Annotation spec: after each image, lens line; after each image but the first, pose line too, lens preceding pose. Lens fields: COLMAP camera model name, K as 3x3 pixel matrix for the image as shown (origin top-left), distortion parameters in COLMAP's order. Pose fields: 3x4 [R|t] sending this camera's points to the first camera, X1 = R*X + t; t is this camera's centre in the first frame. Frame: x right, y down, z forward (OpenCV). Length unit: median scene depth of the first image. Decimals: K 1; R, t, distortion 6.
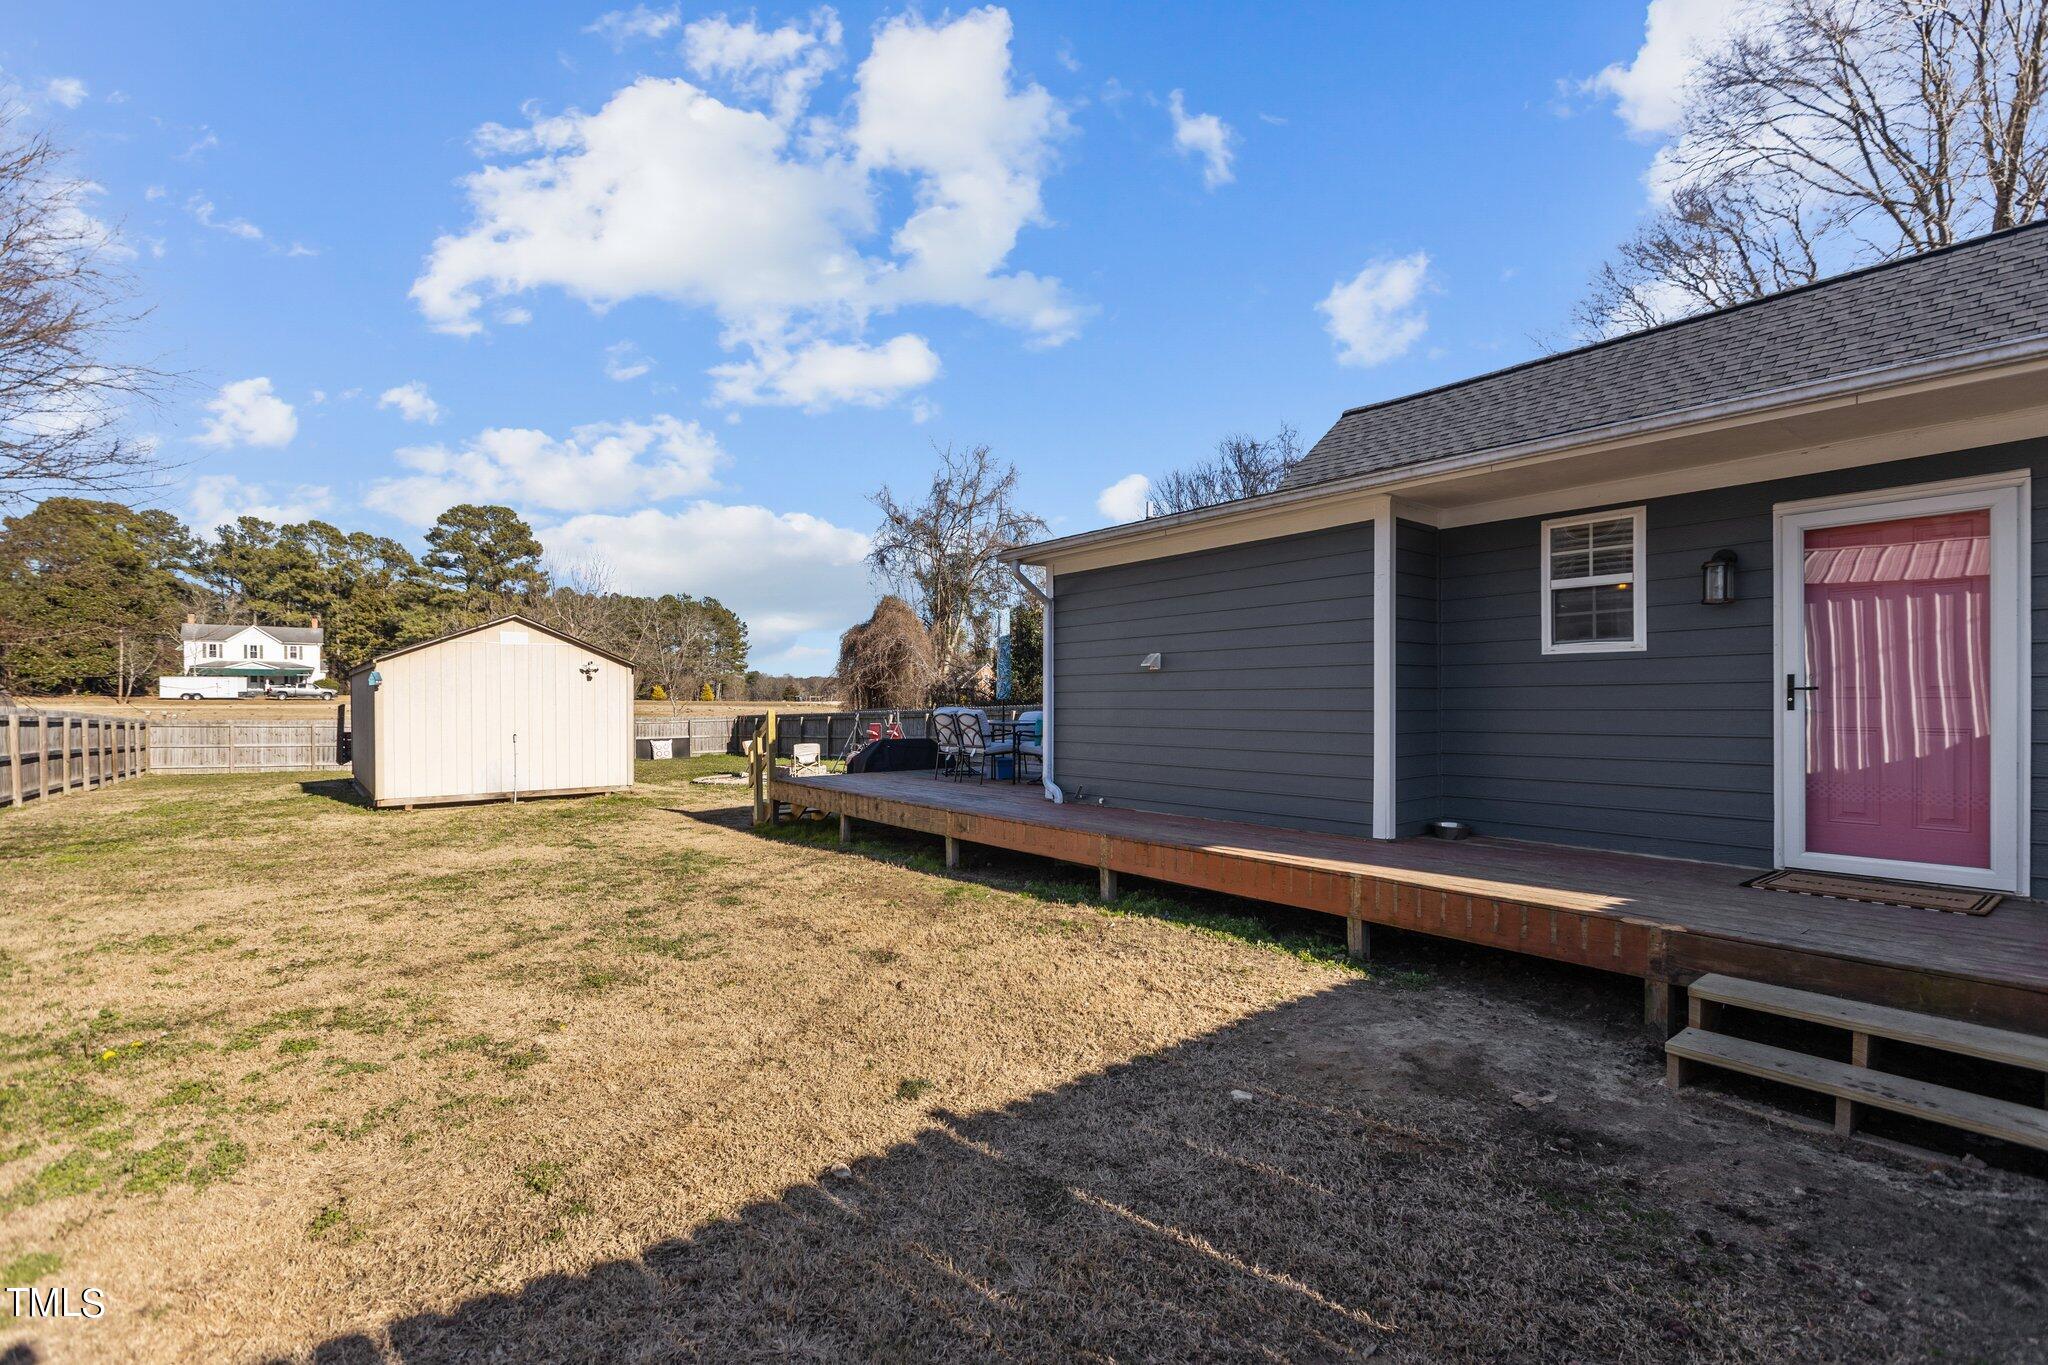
lens RADIAL K [[942.7, 0, 1024.0], [0, 942.7, 682.5], [0, 0, 1]] dist [0.004952, 0.000954]
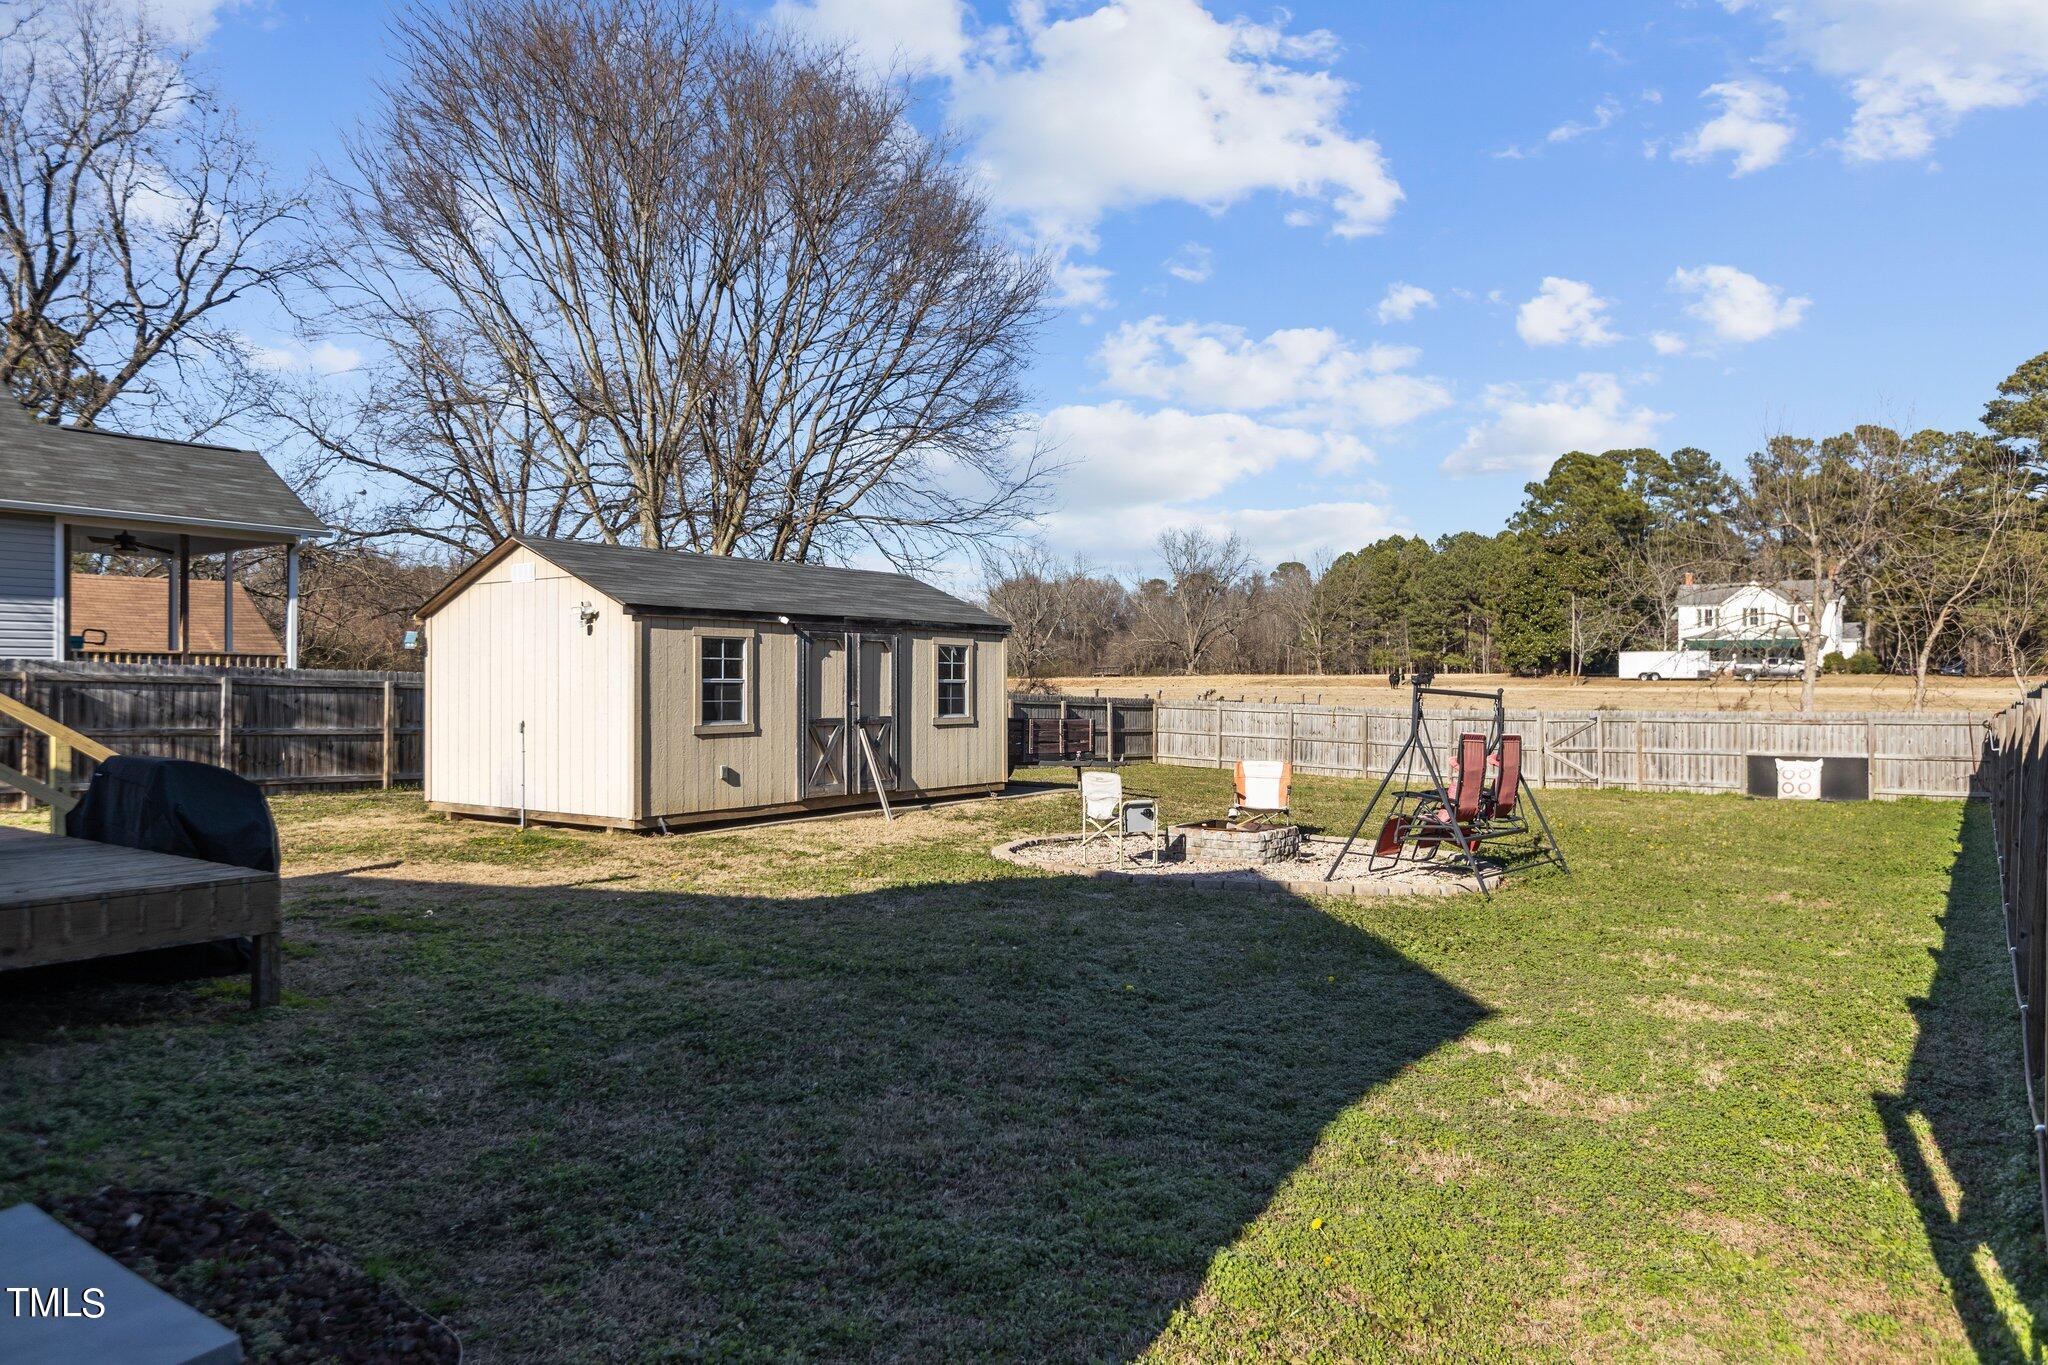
lens RADIAL K [[1337.9, 0, 1024.0], [0, 1337.9, 682.5], [0, 0, 1]] dist [-0.002261, -0.001423]
pose [[0.244243, 0.000104, -0.969714, 0.126998], [0.017330, 0.999840, 0.004472, 0.009098], [0.969559, -0.017898, 0.244202, 0.329012]]
